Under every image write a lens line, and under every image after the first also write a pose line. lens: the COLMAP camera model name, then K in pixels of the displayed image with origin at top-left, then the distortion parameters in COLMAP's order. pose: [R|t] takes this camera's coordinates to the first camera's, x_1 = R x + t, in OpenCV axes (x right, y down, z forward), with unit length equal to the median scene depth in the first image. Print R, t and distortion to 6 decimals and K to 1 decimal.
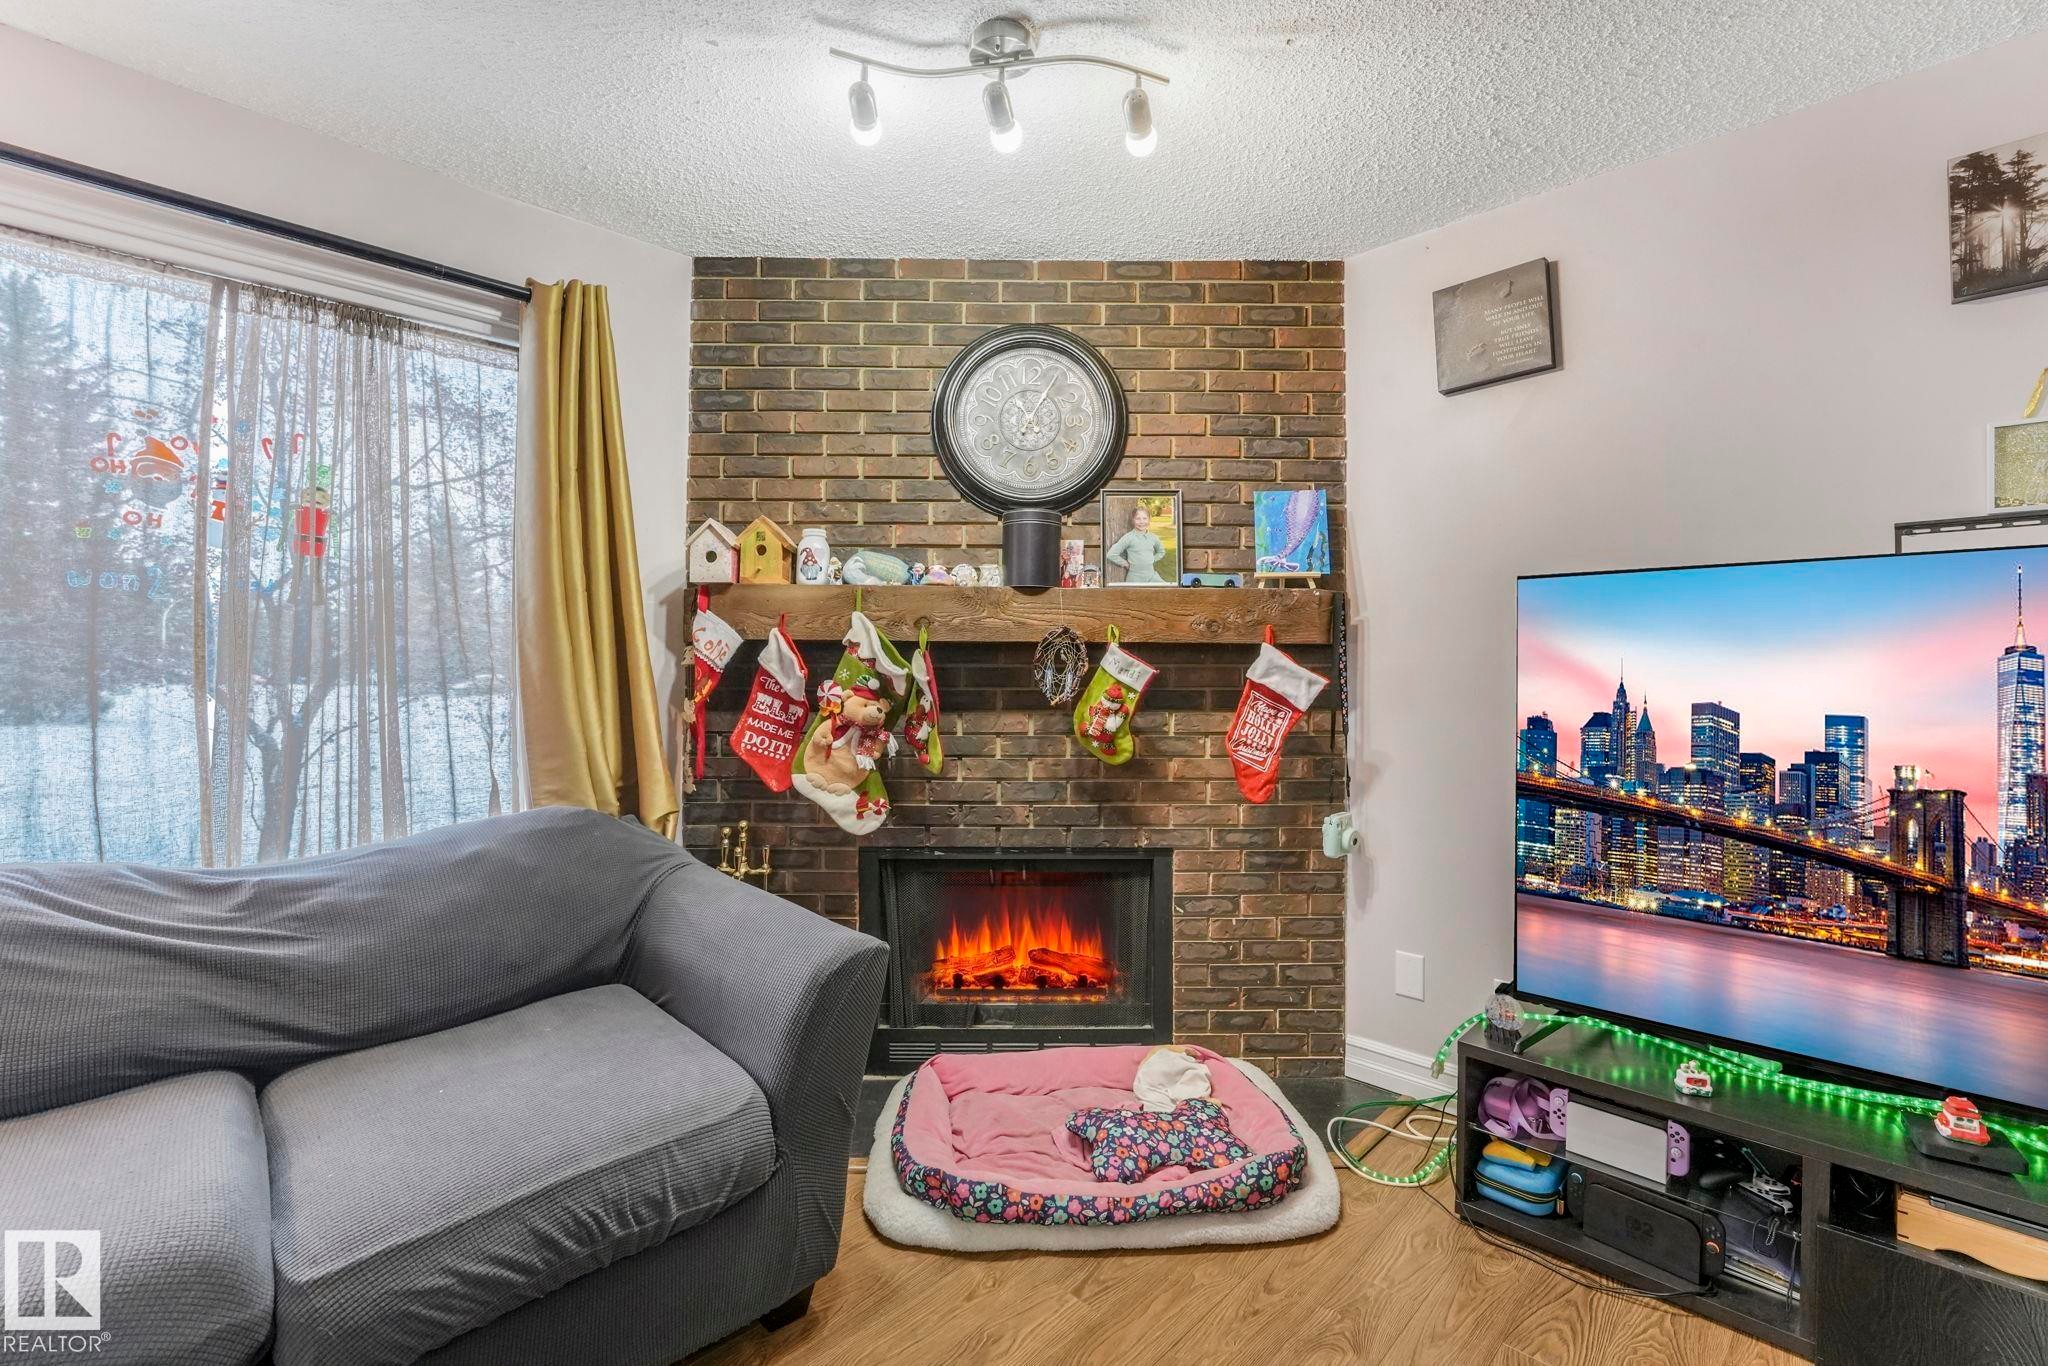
lens RADIAL K [[872.4, 0, 1028.0], [0, 872.4, 664.2], [0, 0, 1]] dist [-0.008505, 0.000273]
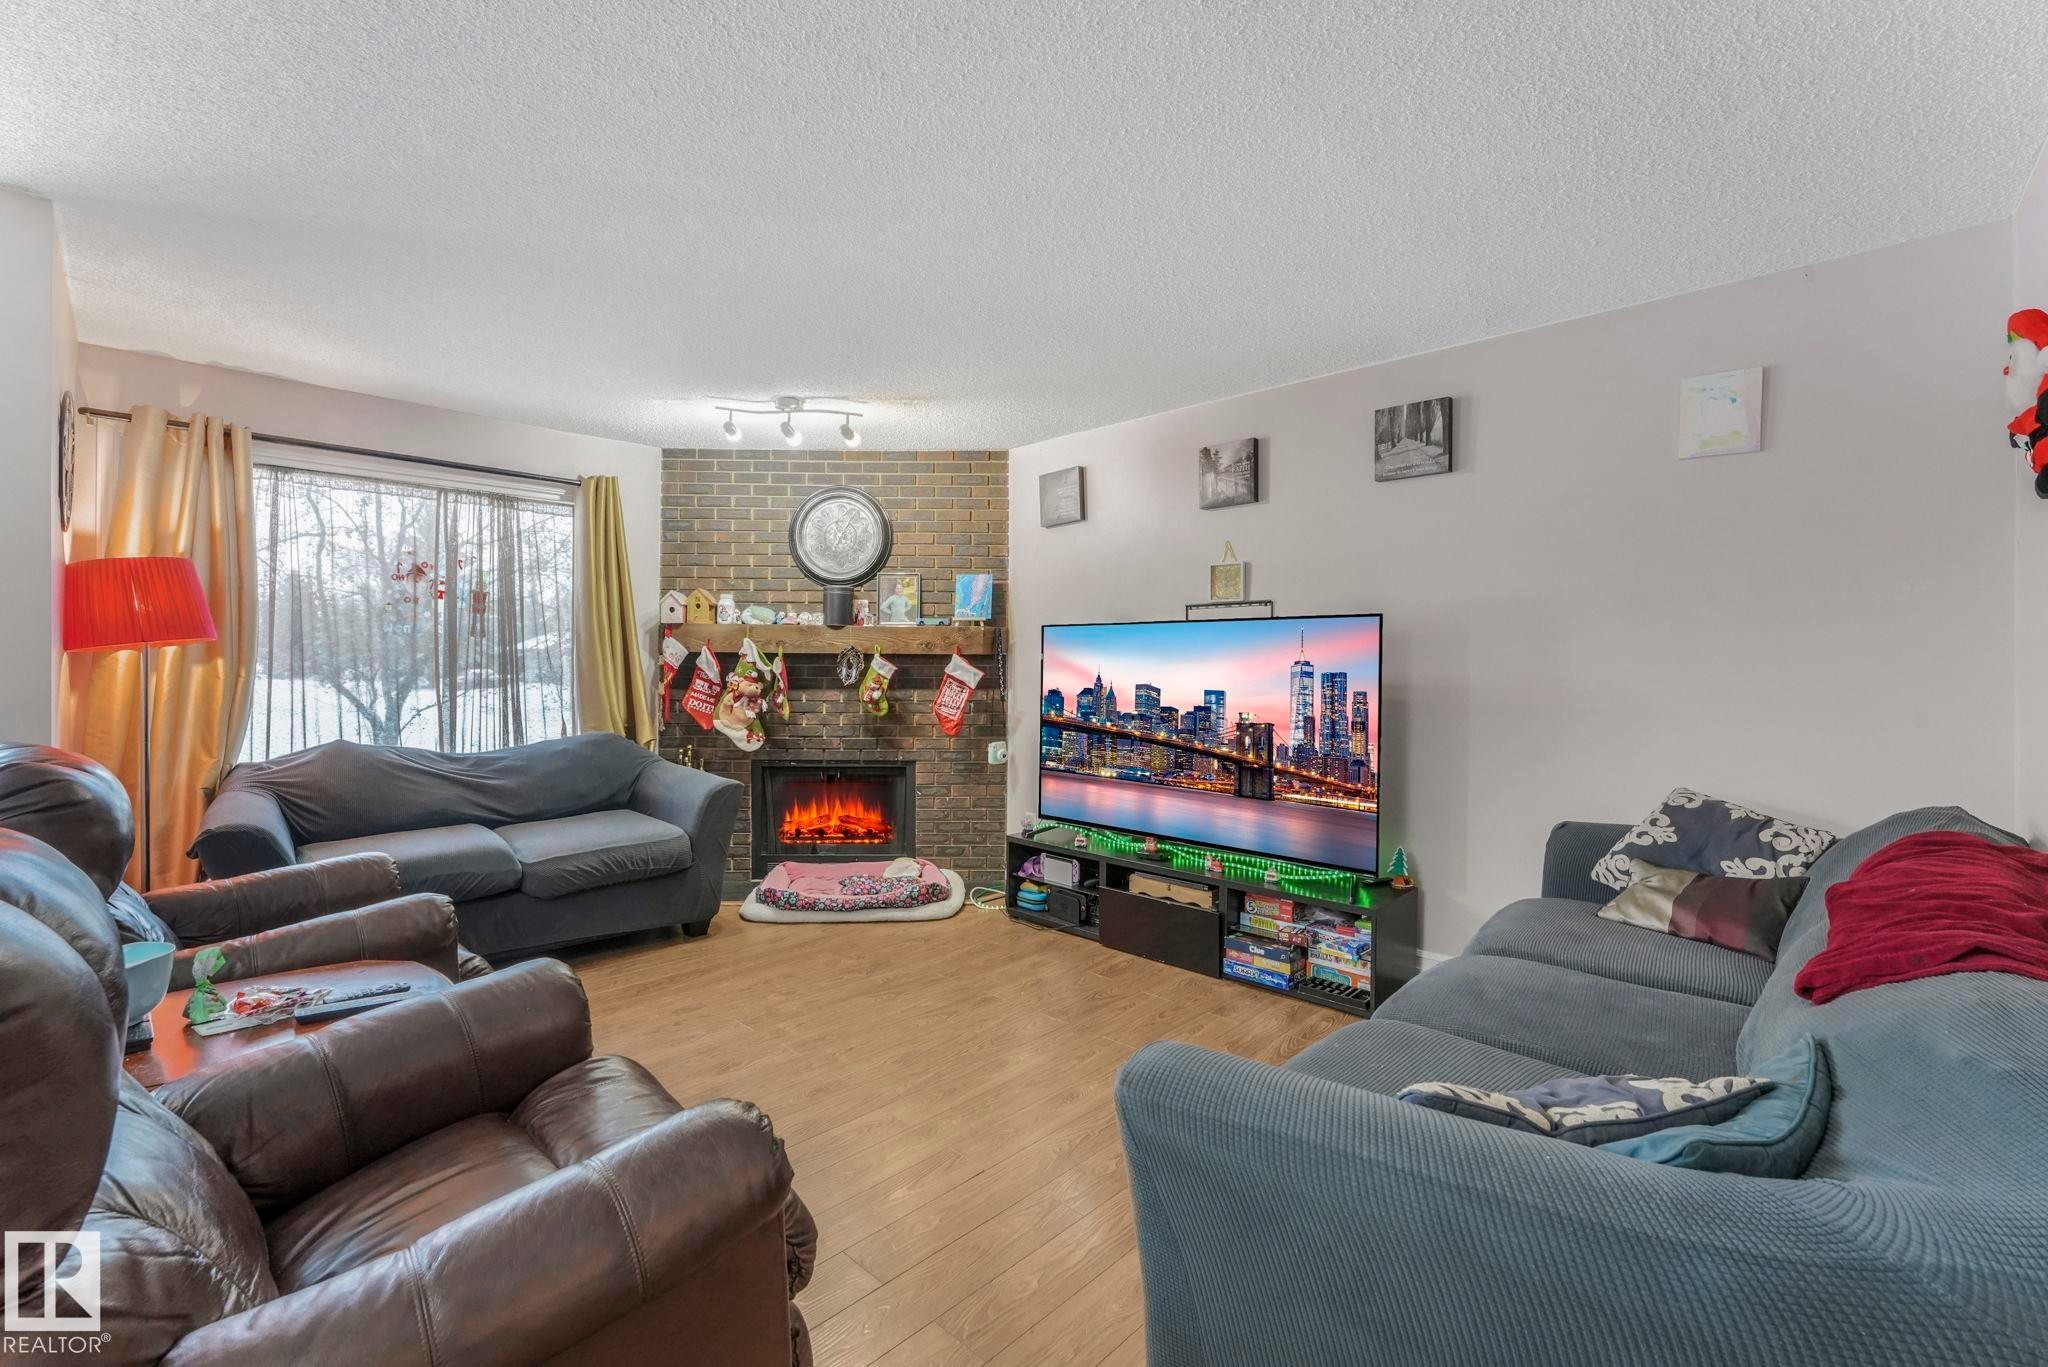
lens RADIAL K [[872.4, 0, 1030.6], [0, 872.4, 673.0], [0, 0, 1]] dist [-0.008505, 0.000273]
pose [[0.999908, 0.000034, 0.013553, 0.419008], [-0.000216, 0.999910, 0.013432, -0.007878], [-0.013552, -0.013434, 0.999818, -0.977302]]
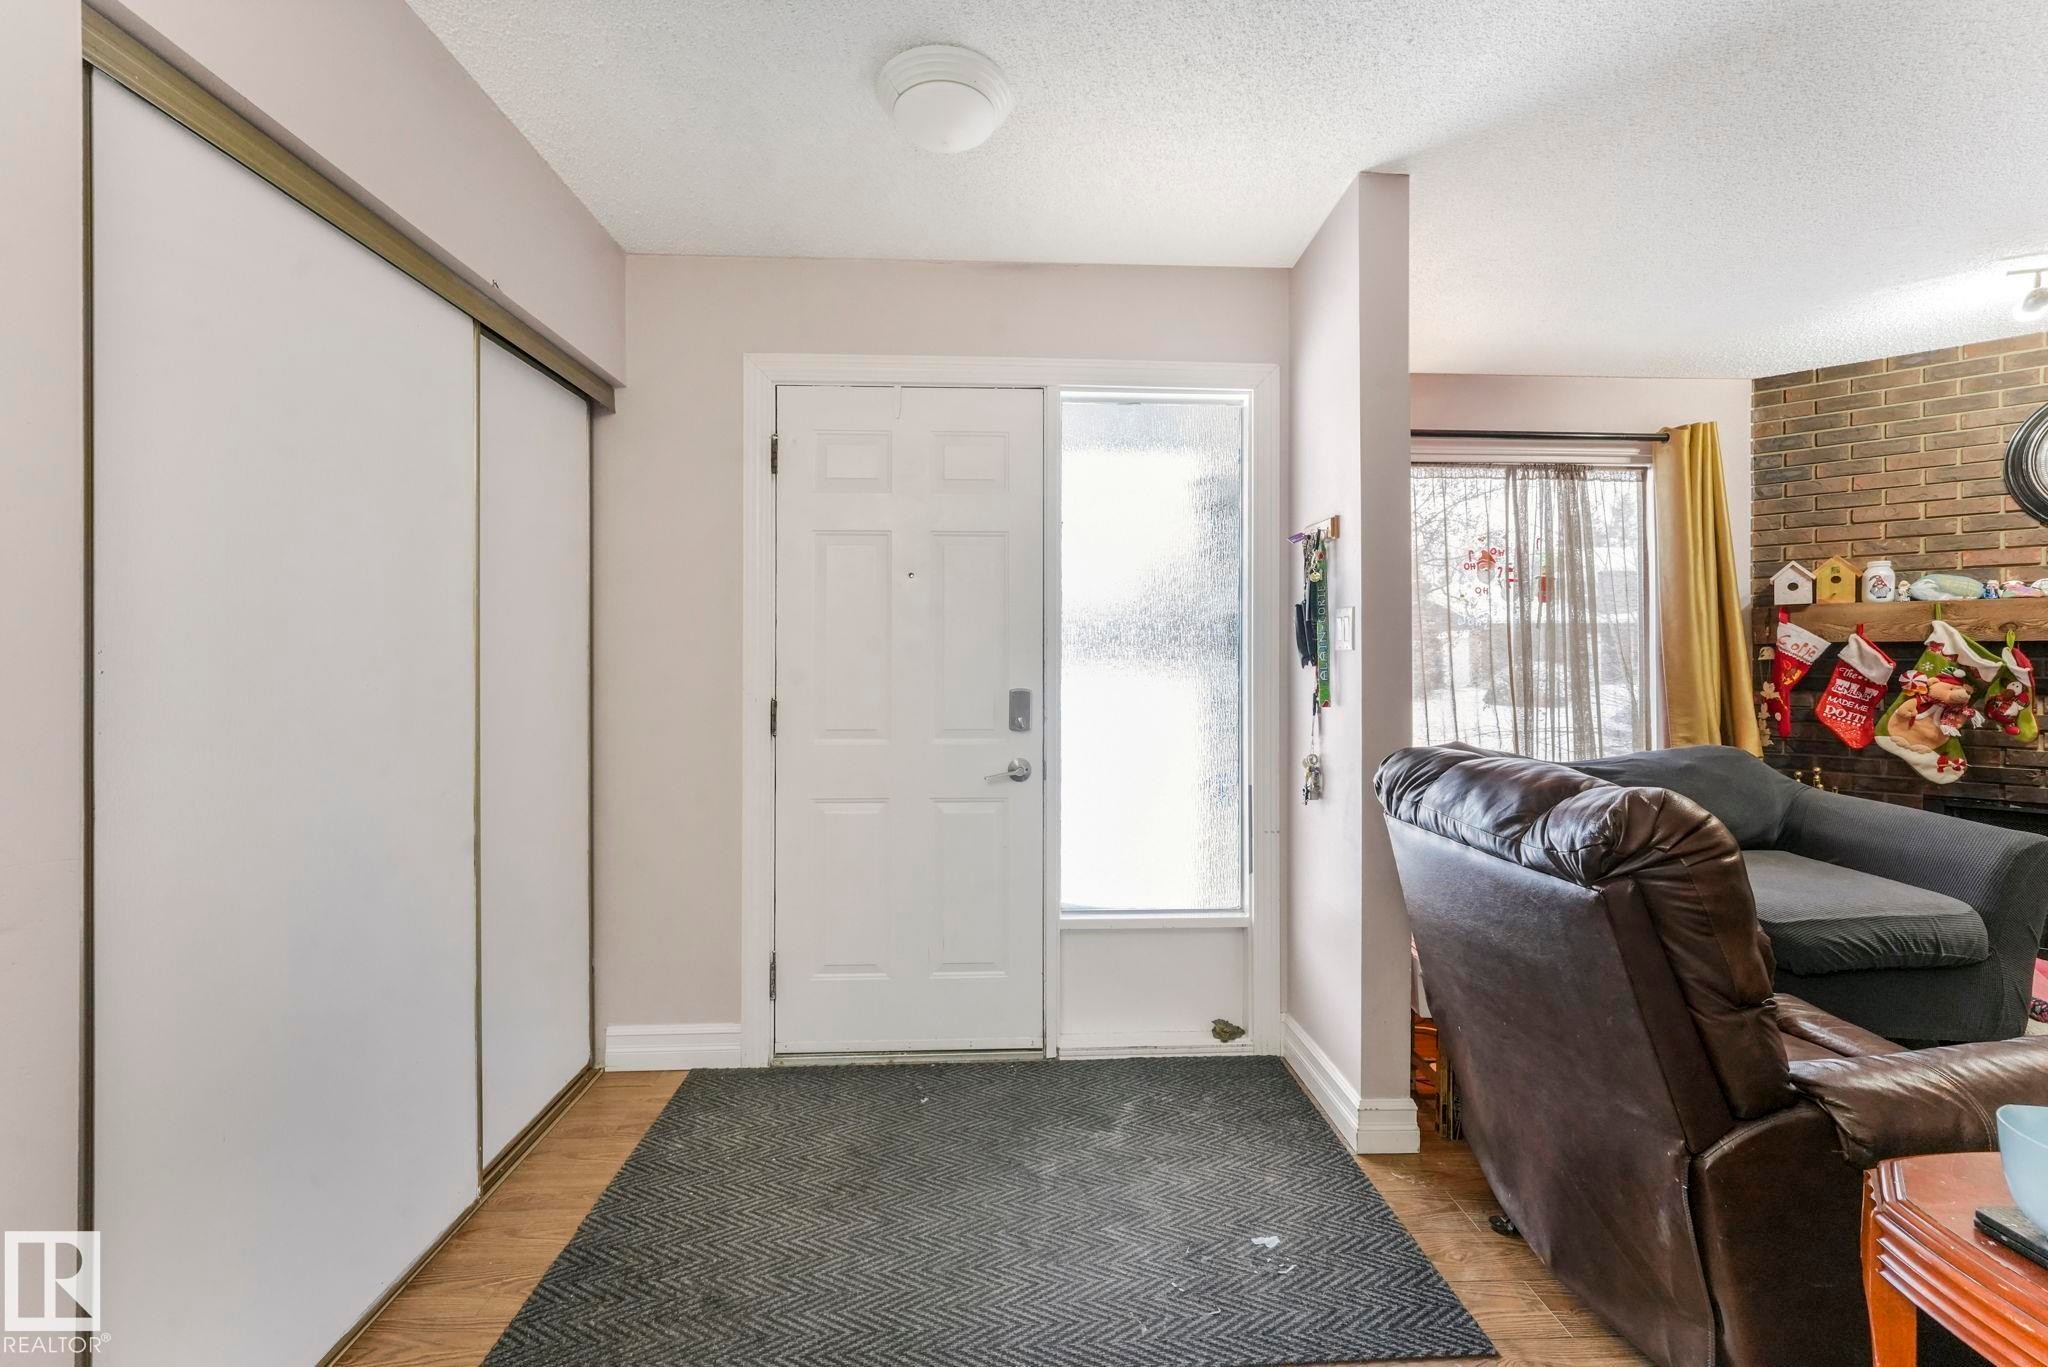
lens RADIAL K [[857.0, 0, 1037.1], [0, 857.0, 658.3], [0, 0, 1]] dist [0.000686, 0.000477]
pose [[0.744189, -0.006098, -0.667941, -0.349175], [0.008604, 0.999963, 0.000458, -0.013525], [0.667914, -0.006087, 0.744214, -0.946245]]
